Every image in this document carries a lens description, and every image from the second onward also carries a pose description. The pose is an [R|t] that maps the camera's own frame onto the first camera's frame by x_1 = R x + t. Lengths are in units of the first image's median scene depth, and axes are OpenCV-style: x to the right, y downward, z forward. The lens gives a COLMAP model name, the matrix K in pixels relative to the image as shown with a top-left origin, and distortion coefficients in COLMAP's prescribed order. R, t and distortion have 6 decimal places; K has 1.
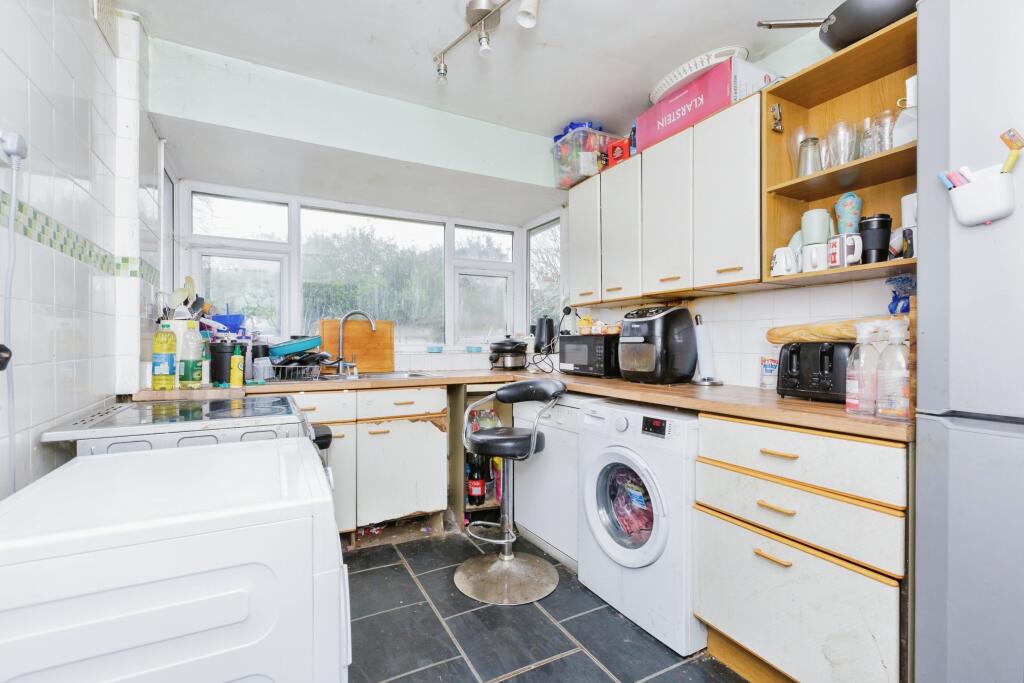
lens RADIAL K [[457.9, 0, 511.7], [0, 457.9, 343.7], [0, 0, 1]] dist [0.000645, -0.000557]
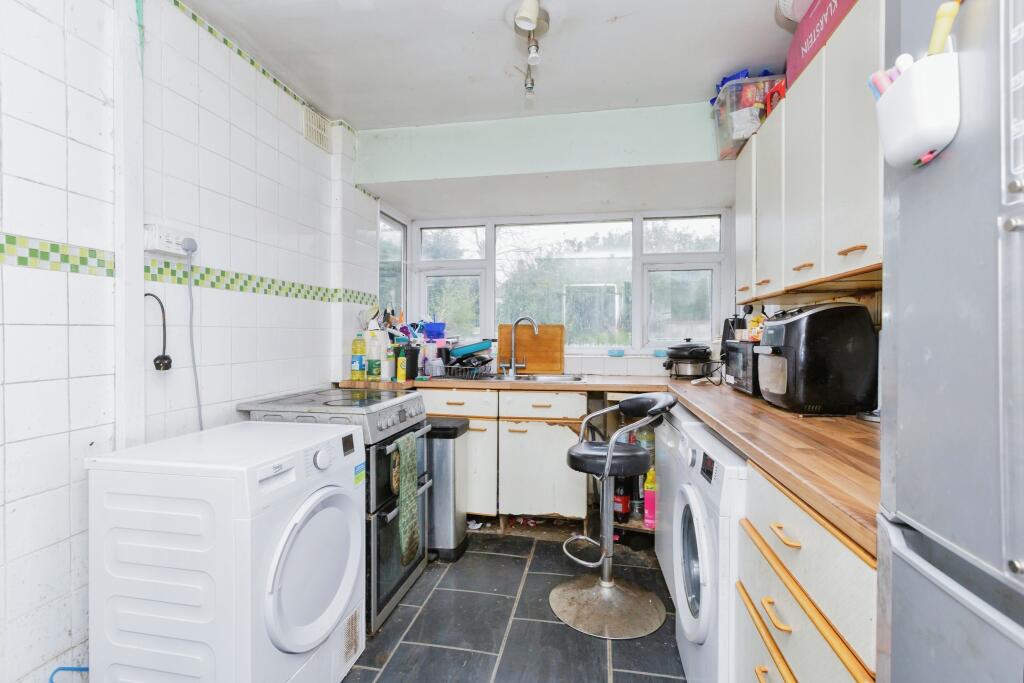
lens RADIAL K [[474.5, 0, 509.8], [0, 474.5, 338.3], [0, 0, 1]] dist [0.000208, -0.000032]
pose [[0.778956, 0.003645, -0.627068, 0.386674], [-0.003026, 0.999993, 0.002054, -0.025714], [0.627071, 0.000297, 0.778962, 0.117906]]
